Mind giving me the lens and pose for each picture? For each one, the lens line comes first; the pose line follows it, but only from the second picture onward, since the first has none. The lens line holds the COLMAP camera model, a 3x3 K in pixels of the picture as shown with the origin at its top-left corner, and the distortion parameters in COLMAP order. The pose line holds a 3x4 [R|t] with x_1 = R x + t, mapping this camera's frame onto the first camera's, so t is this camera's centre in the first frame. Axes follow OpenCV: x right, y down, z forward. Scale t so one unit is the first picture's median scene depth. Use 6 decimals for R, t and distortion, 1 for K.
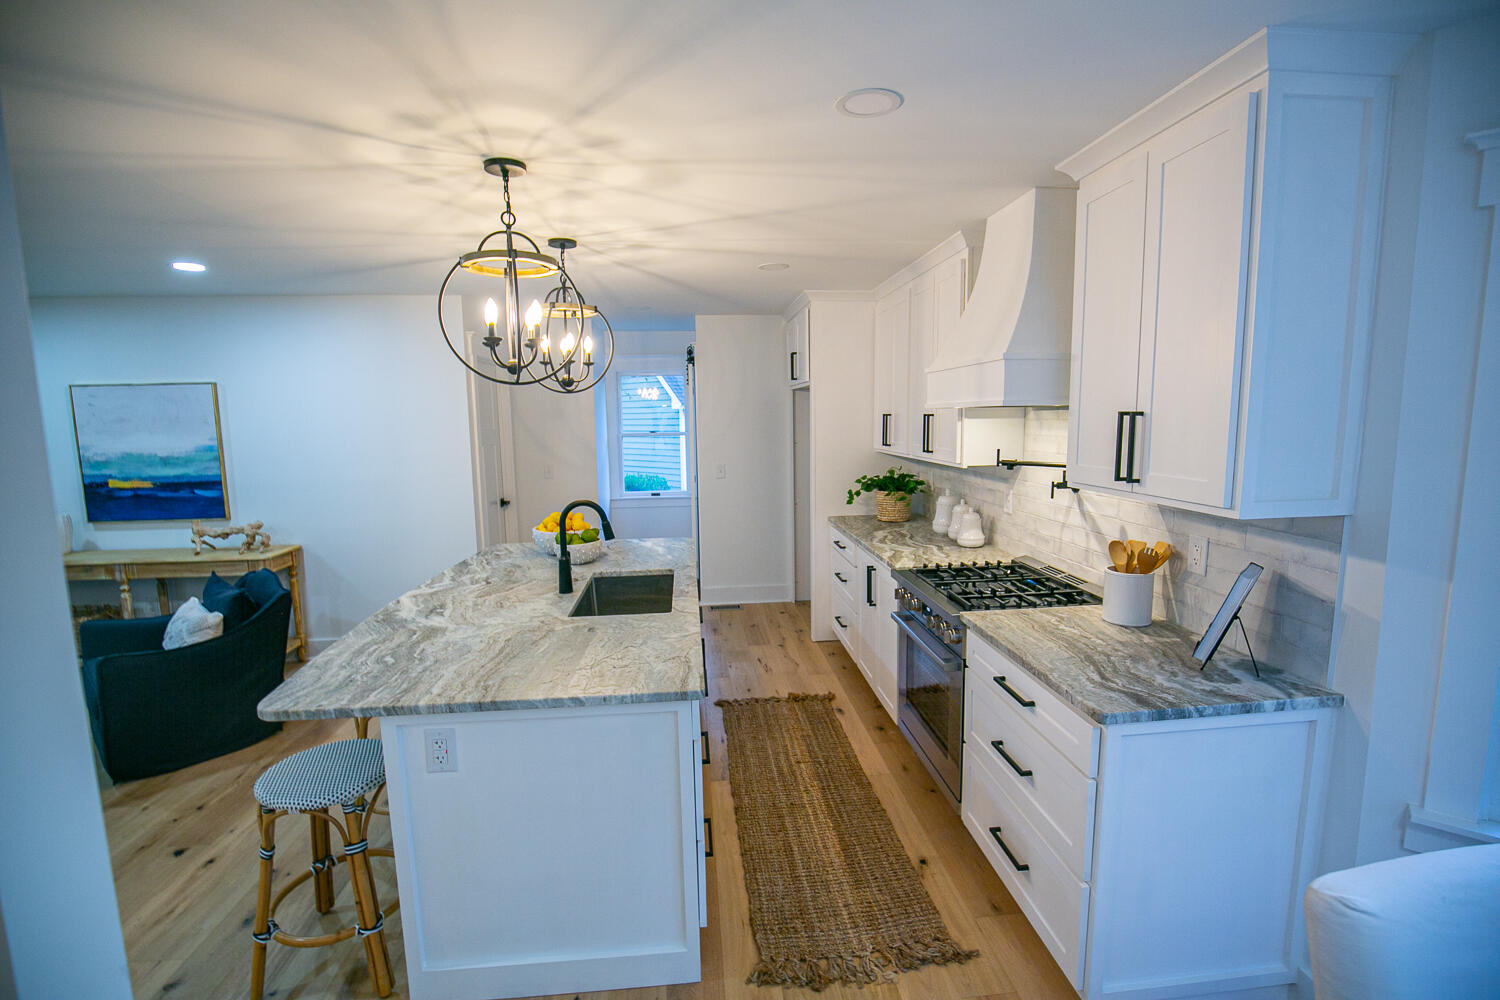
lens RADIAL K [[688.4, 0, 750.0], [0, 688.4, 500.0], [0, 0, 1]] dist [-0.012737, -0.000170]
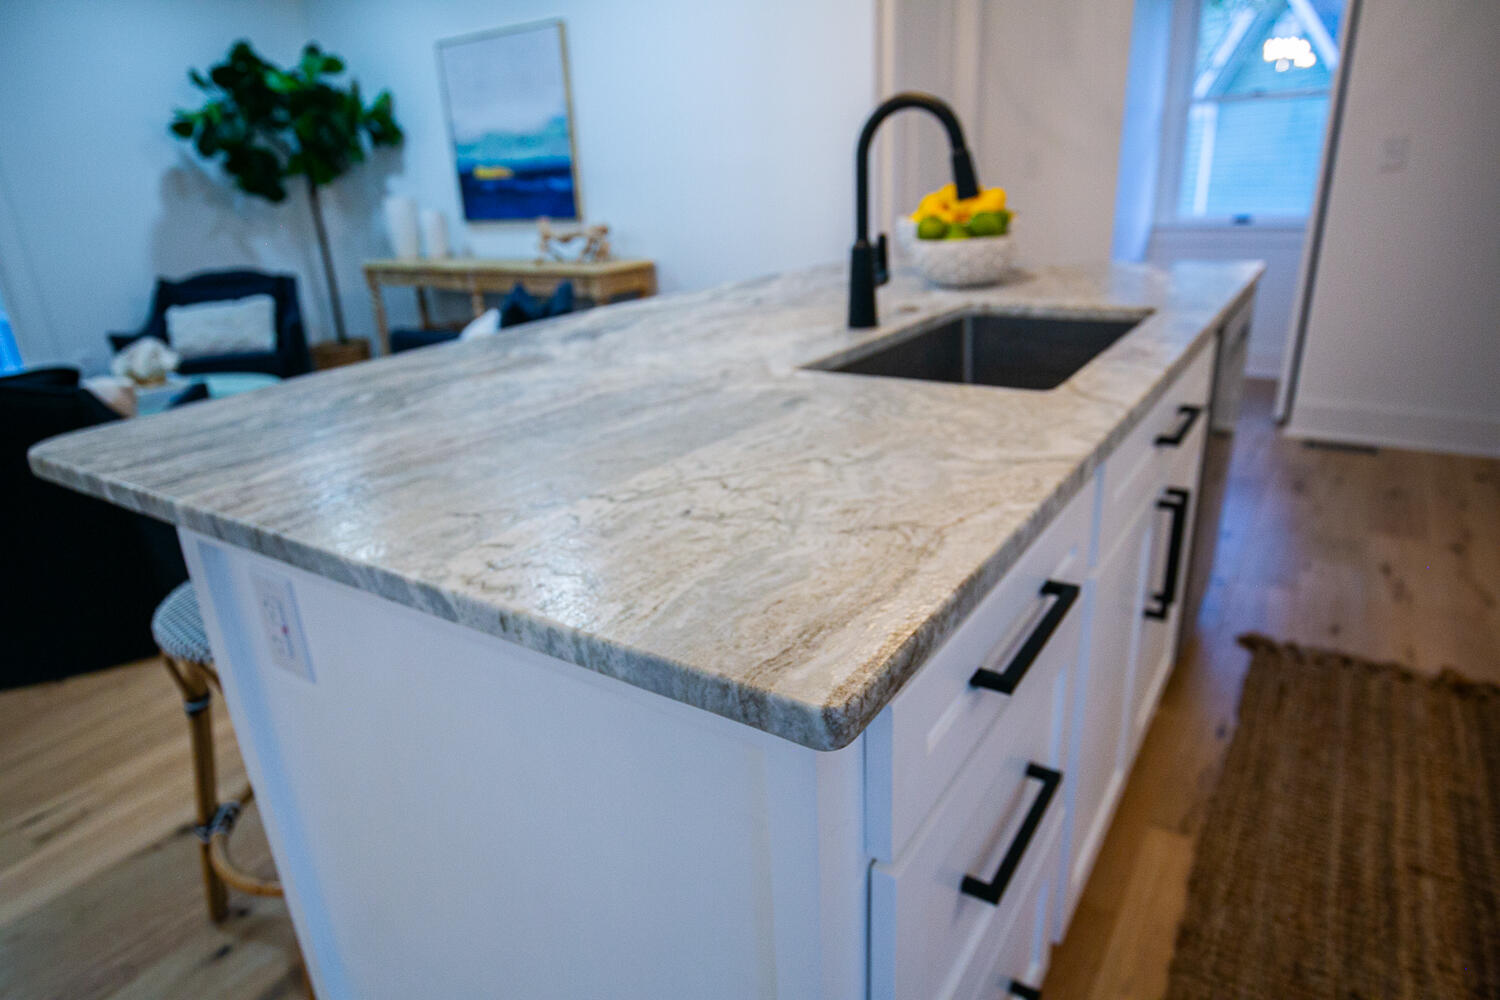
lens RADIAL K [[873.3, 0, 750.0], [0, 873.3, 500.0], [0, 0, 1]] dist [-0.019586, -0.000040]
pose [[0.774876, 0.200735, -0.599394, 0.029078], [-0.045387, 0.963459, 0.263984, 0.083731], [0.630482, -0.177350, 0.755671, 0.447009]]
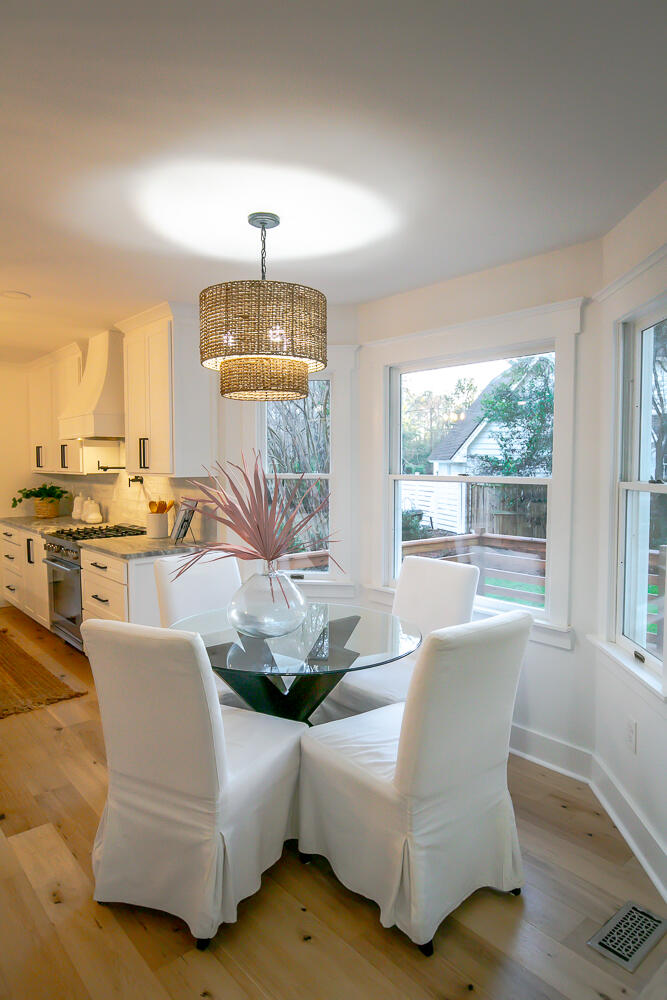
lens RADIAL K [[637.5, 0, 333.5], [0, 637.5, 500.0], [0, 0, 1]] dist [0.002790, -0.000581]
pose [[0.823297, -0.022811, 0.567152, -0.088056], [0.063215, 0.996661, -0.051679, 0.139231], [-0.564080, 0.078400, 0.821990, -0.674067]]
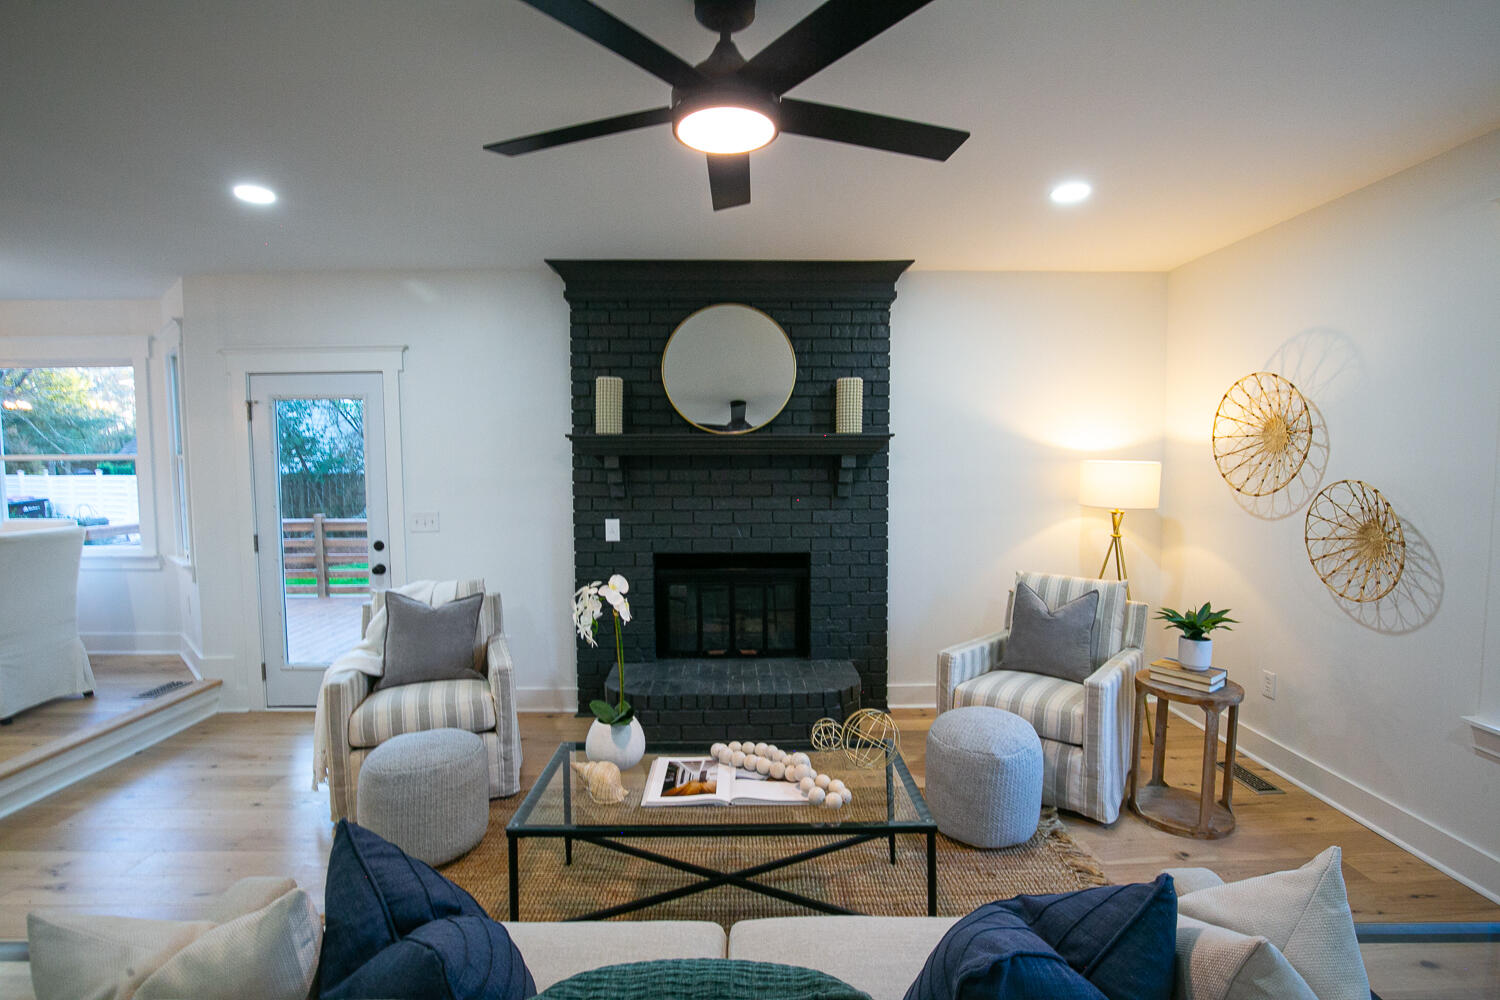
lens RADIAL K [[688.4, 0, 750.0], [0, 688.4, 500.0], [0, 0, 1]] dist [-0.012737, -0.000170]
pose [[0.080087, -0.046436, 0.995706, -0.658730], [0.125153, 0.991478, 0.036172, 0.291818], [-0.988900, 0.121719, 0.085216, -1.517893]]
